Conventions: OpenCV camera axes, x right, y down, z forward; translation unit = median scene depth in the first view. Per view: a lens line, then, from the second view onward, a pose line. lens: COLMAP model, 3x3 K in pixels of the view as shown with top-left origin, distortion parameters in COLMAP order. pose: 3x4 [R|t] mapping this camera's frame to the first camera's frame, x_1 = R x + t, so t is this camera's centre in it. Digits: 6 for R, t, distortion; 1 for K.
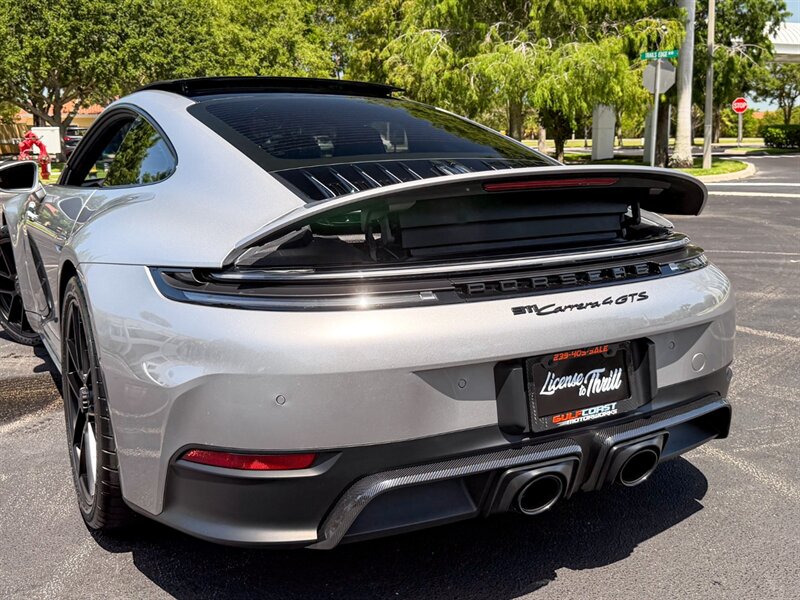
lens RADIAL K [[793.3, 0, 397.6], [0, 793.3, 297.1], [0, 0, 1]] dist [0.058354, 0.000000]
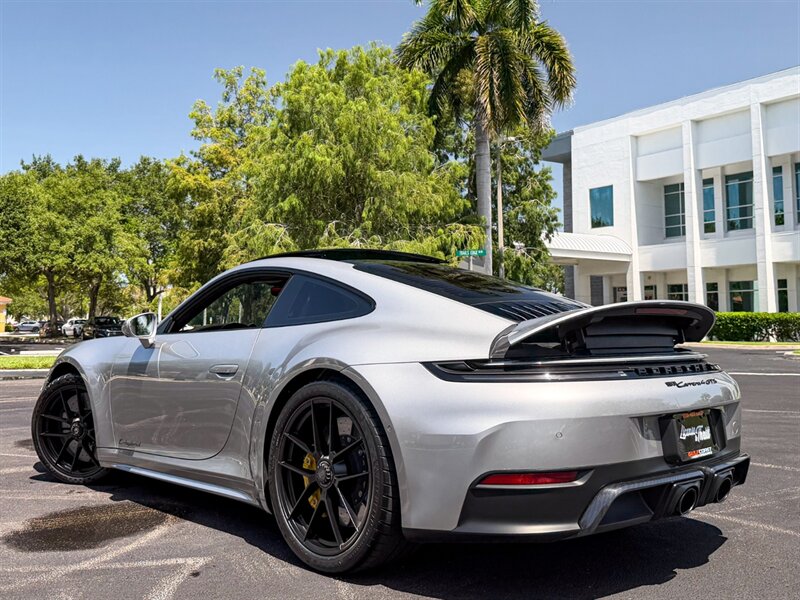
lens RADIAL K [[793.3, 0, 372.7], [0, 793.3, 255.4], [0, 0, 1]] dist [0.058354, 0.000000]
pose [[0.972550, 0.029329, 0.230839, -0.422606], [0.037264, 0.959592, -0.278918, 0.102442], [-0.229691, 0.279864, 0.932158, -0.251314]]
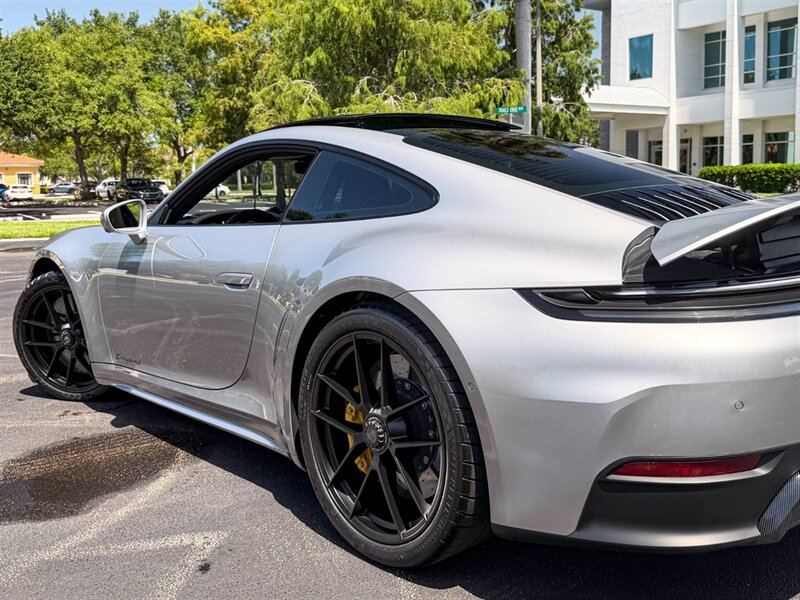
lens RADIAL K [[775.4, 0, 416.9], [0, 775.4, 259.9], [0, 0, 1]] dist [0.029746, 0.000000]
pose [[0.968764, -0.031240, 0.246009, -0.378630], [0.055718, 0.994089, -0.093177, 0.005483], [-0.241644, 0.103974, 0.964779, 0.036939]]
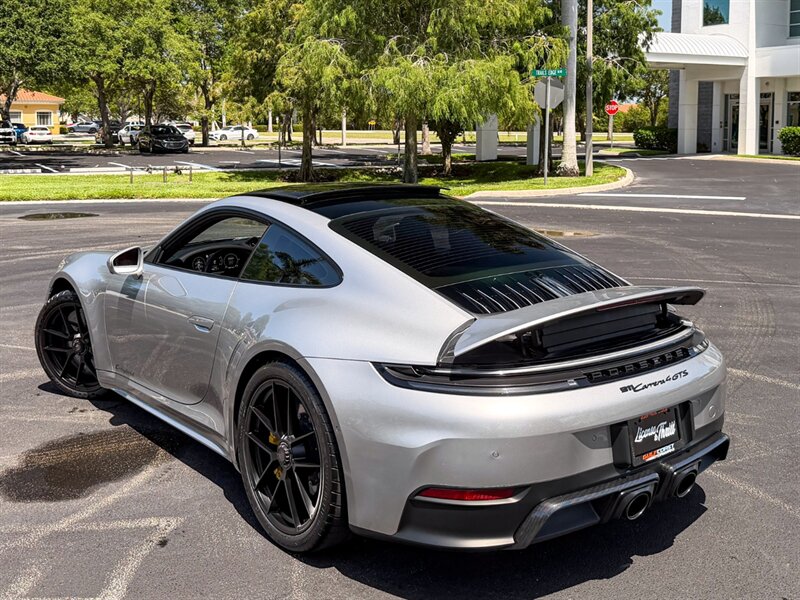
lens RADIAL K [[873.9, 0, 394.0], [0, 873.9, 204.6], [0, 0, 1]] dist [0.071100, 0.000000]
pose [[0.986916, -0.002491, 0.161219, -0.299133], [0.019217, 0.994570, -0.102277, -0.091750], [-0.160089, 0.104037, 0.981605, -0.363937]]
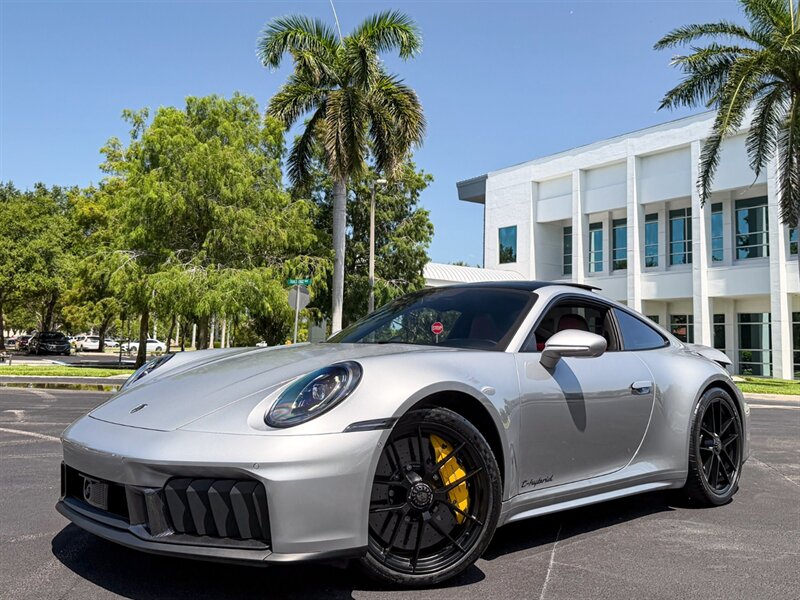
lens RADIAL K [[745.0, 0, 390.5], [0, 745.0, 275.8], [0, 0, 1]] dist [0.066254, 0.000000]
pose [[0.971554, 0.061105, 0.228799, 0.966403], [0.007938, 0.957192, -0.289344, 0.227758], [-0.236685, 0.282930, 0.929479, -0.915054]]
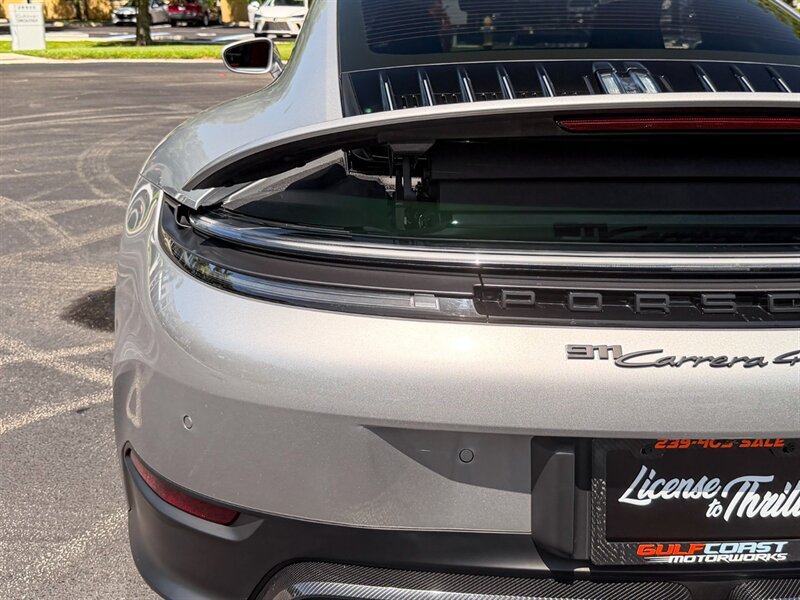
lens RADIAL K [[856.0, 0, 409.3], [0, 856.0, 250.3], [0, 0, 1]] dist [0.044927, 0.000000]
pose [[0.885636, 0.139607, -0.442898, 0.151707], [-0.103494, 0.989091, 0.104822, -0.052865], [0.452701, -0.046997, 0.890423, 0.204524]]
